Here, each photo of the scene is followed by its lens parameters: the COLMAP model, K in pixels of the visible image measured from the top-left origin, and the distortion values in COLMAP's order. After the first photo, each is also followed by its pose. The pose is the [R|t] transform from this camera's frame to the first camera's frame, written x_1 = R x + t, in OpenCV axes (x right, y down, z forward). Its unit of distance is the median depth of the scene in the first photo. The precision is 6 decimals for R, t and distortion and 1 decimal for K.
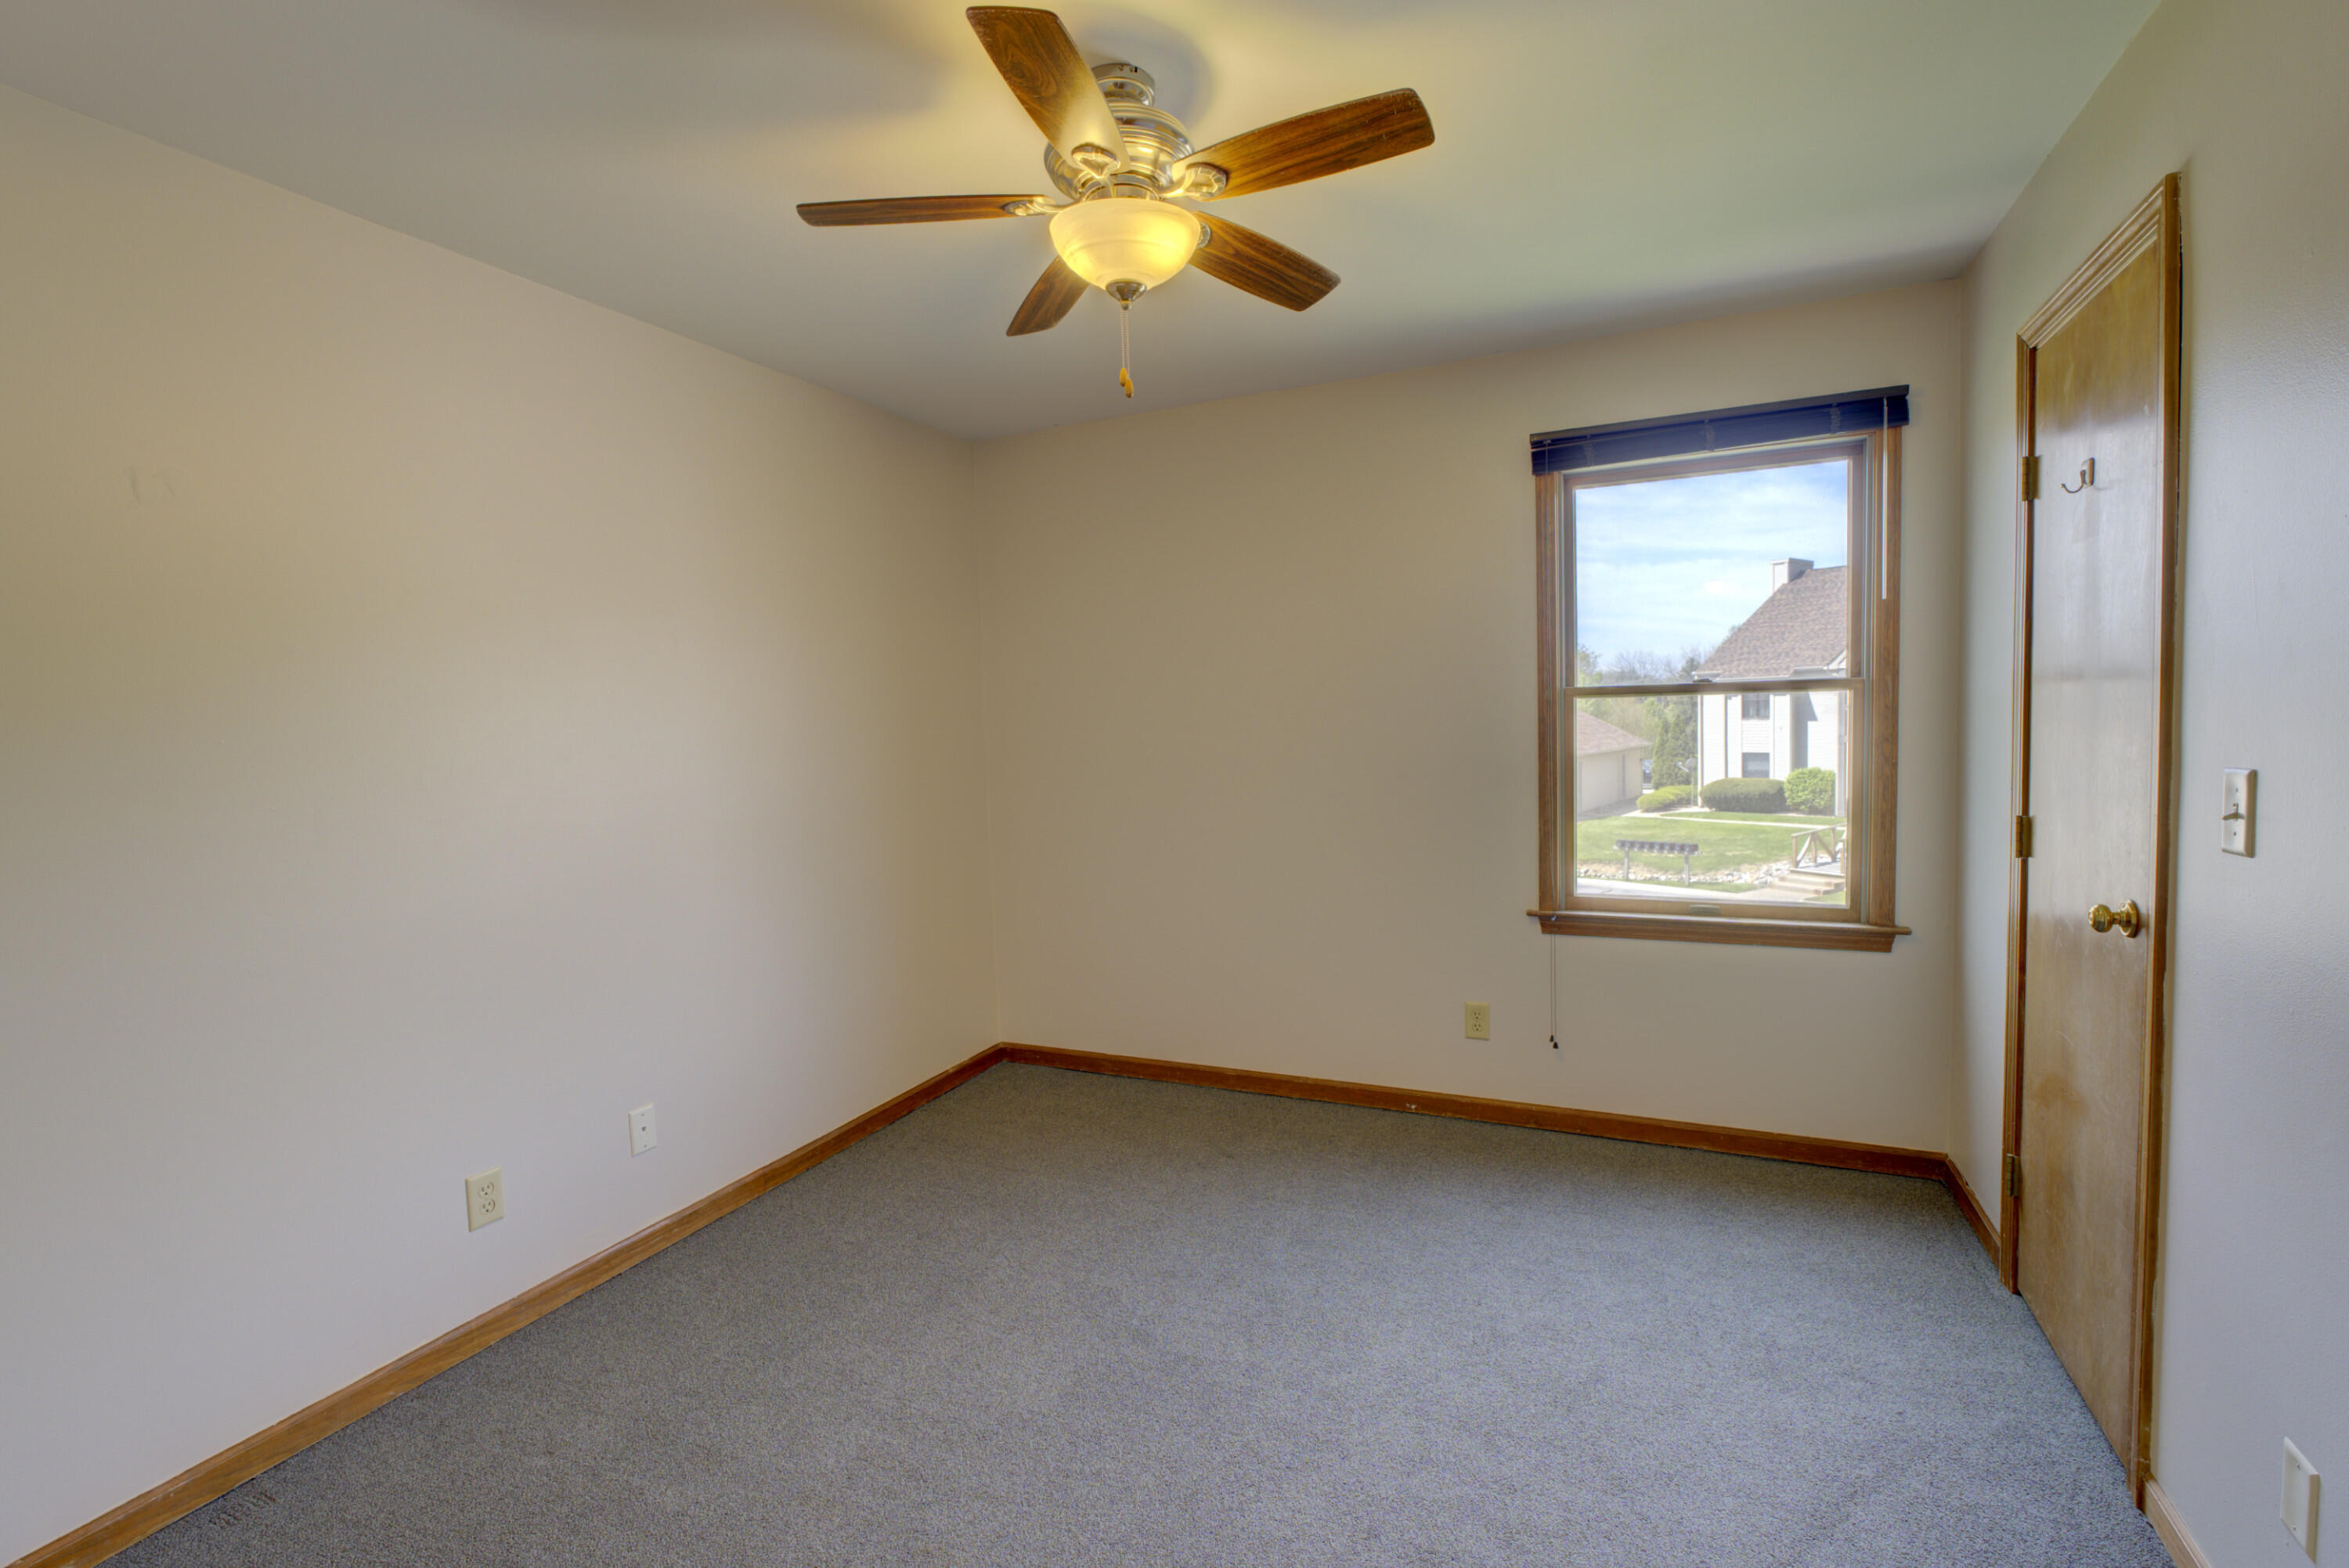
lens RADIAL K [[1085.1, 0, 1180.9], [0, 1085.1, 783.3], [0, 0, 1]] dist [-0.003733, 0.000283]
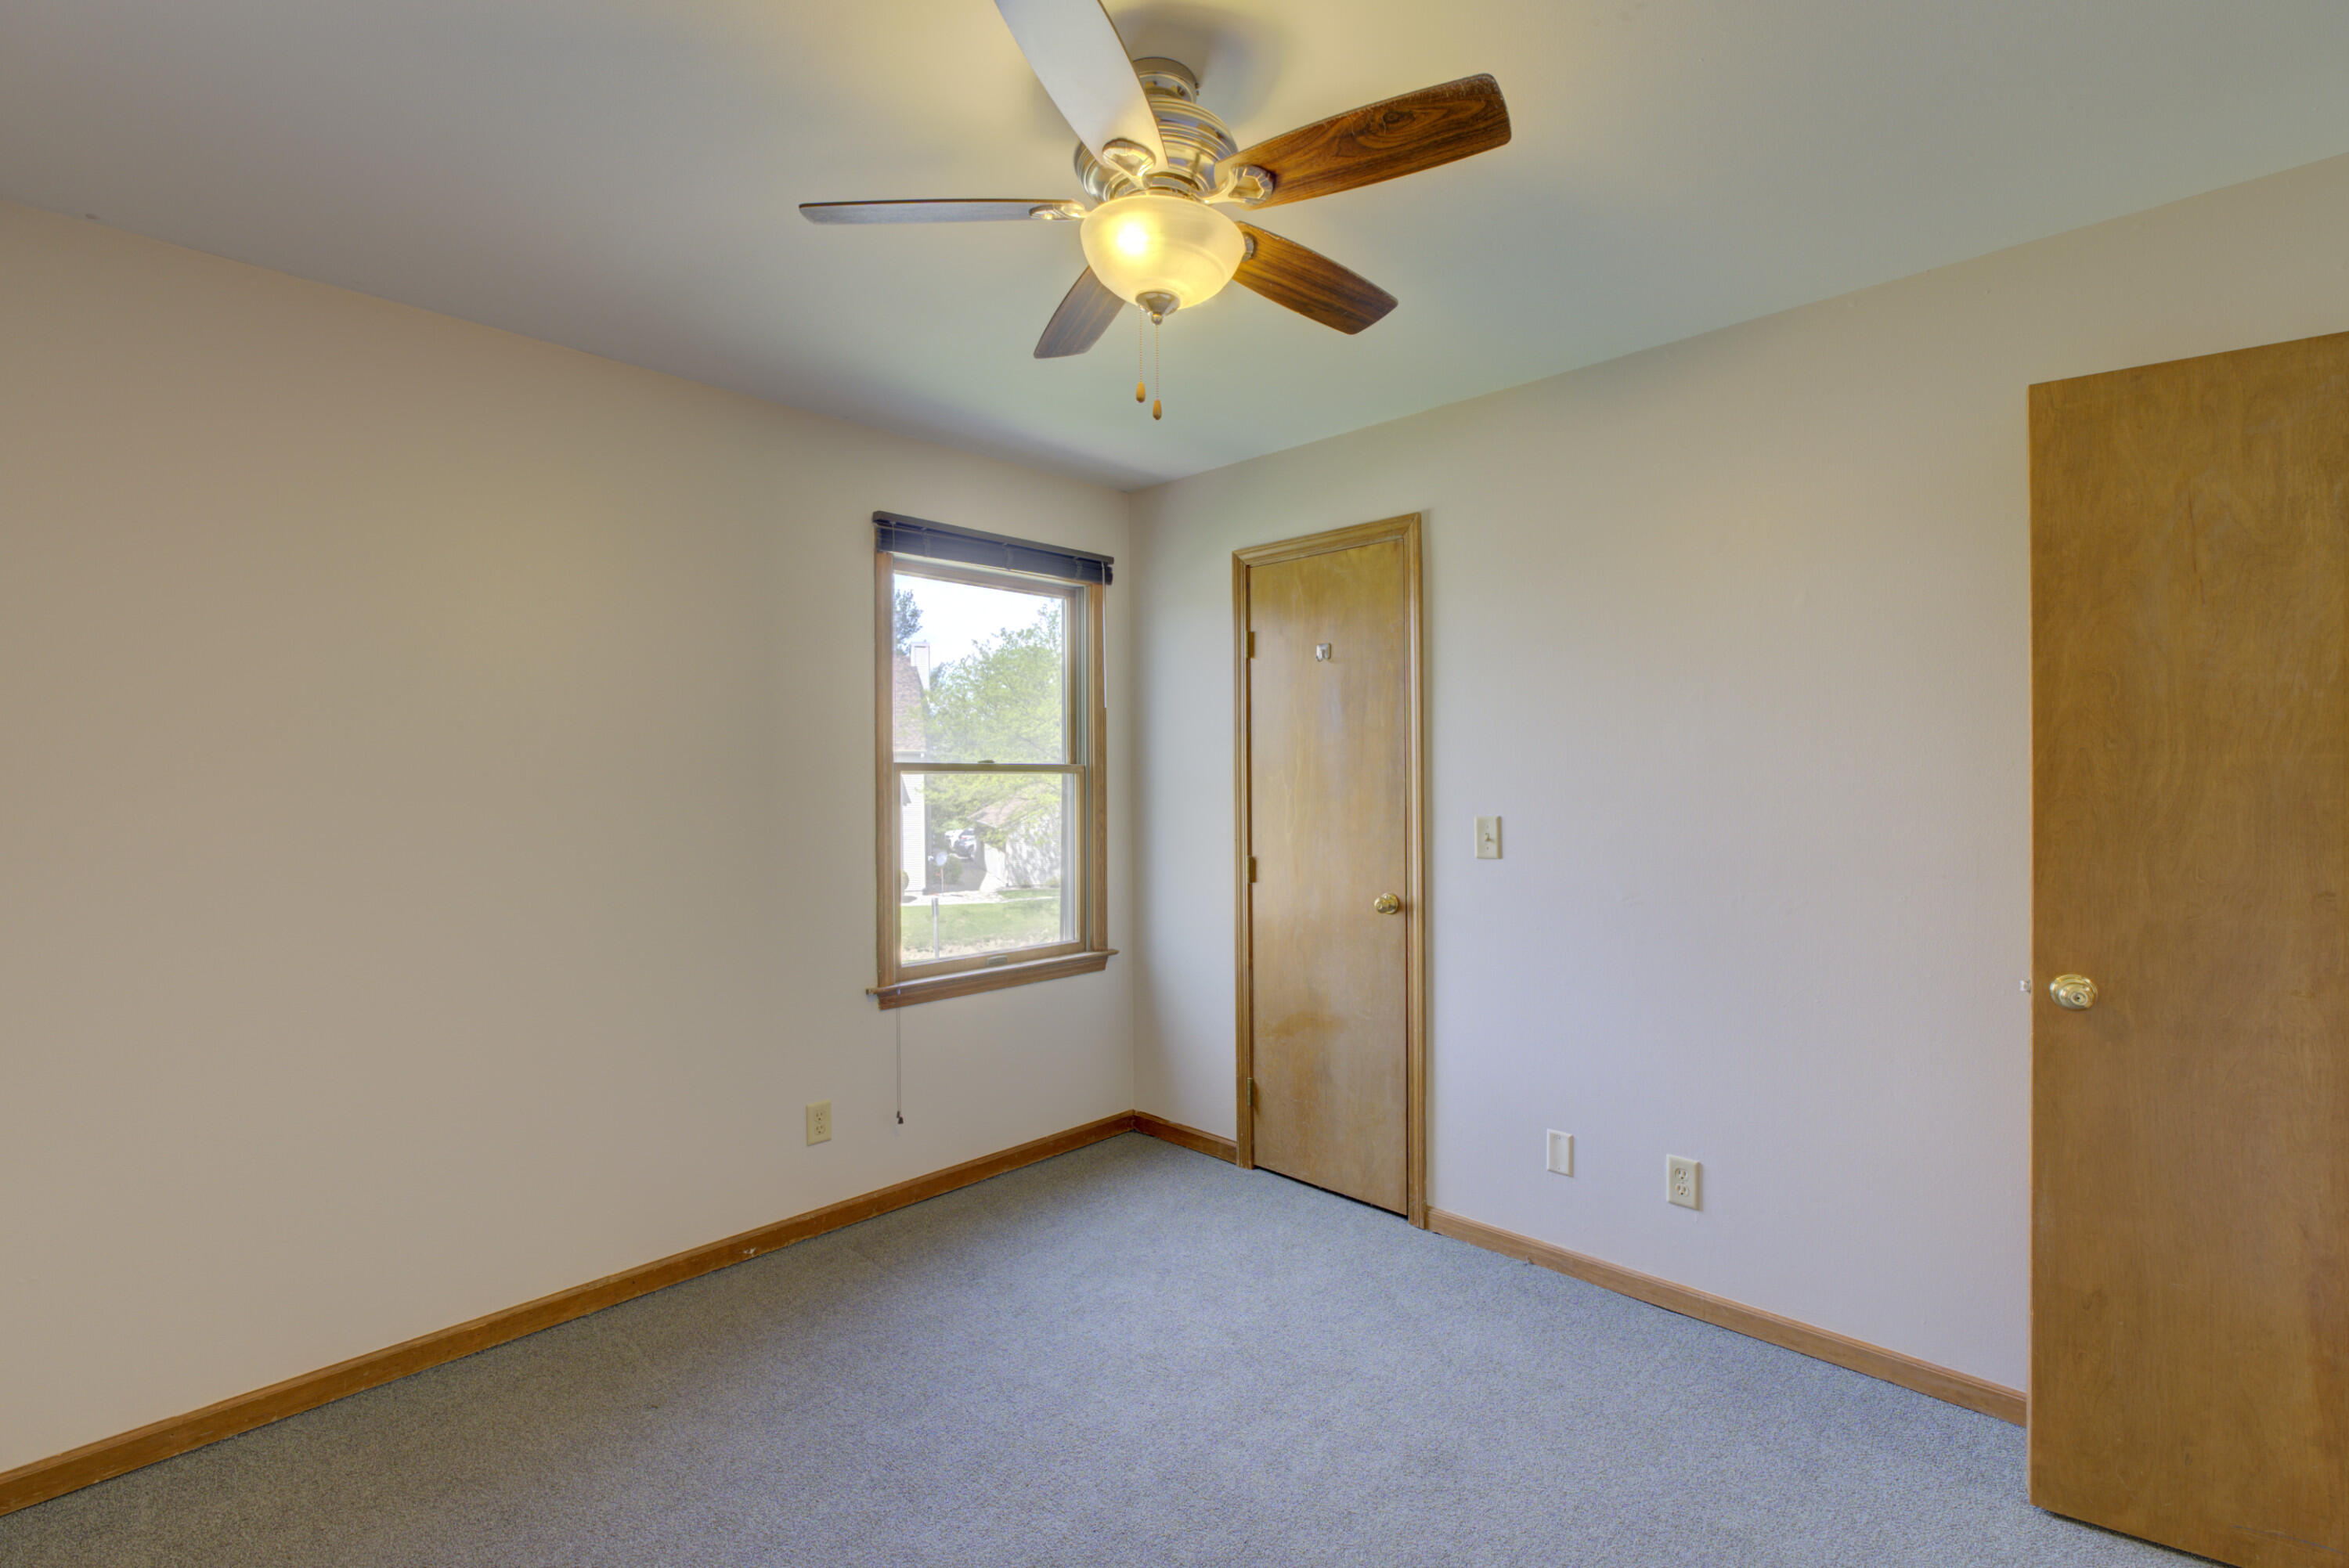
lens RADIAL K [[1085.1, 0, 1180.9], [0, 1085.1, 783.3], [0, 0, 1]] dist [-0.003733, 0.000283]
pose [[0.292114, 0.023738, 0.956089, -0.606531], [0.053542, 0.997718, -0.041131, -0.013748], [-0.954884, 0.063205, 0.290177, 0.503669]]
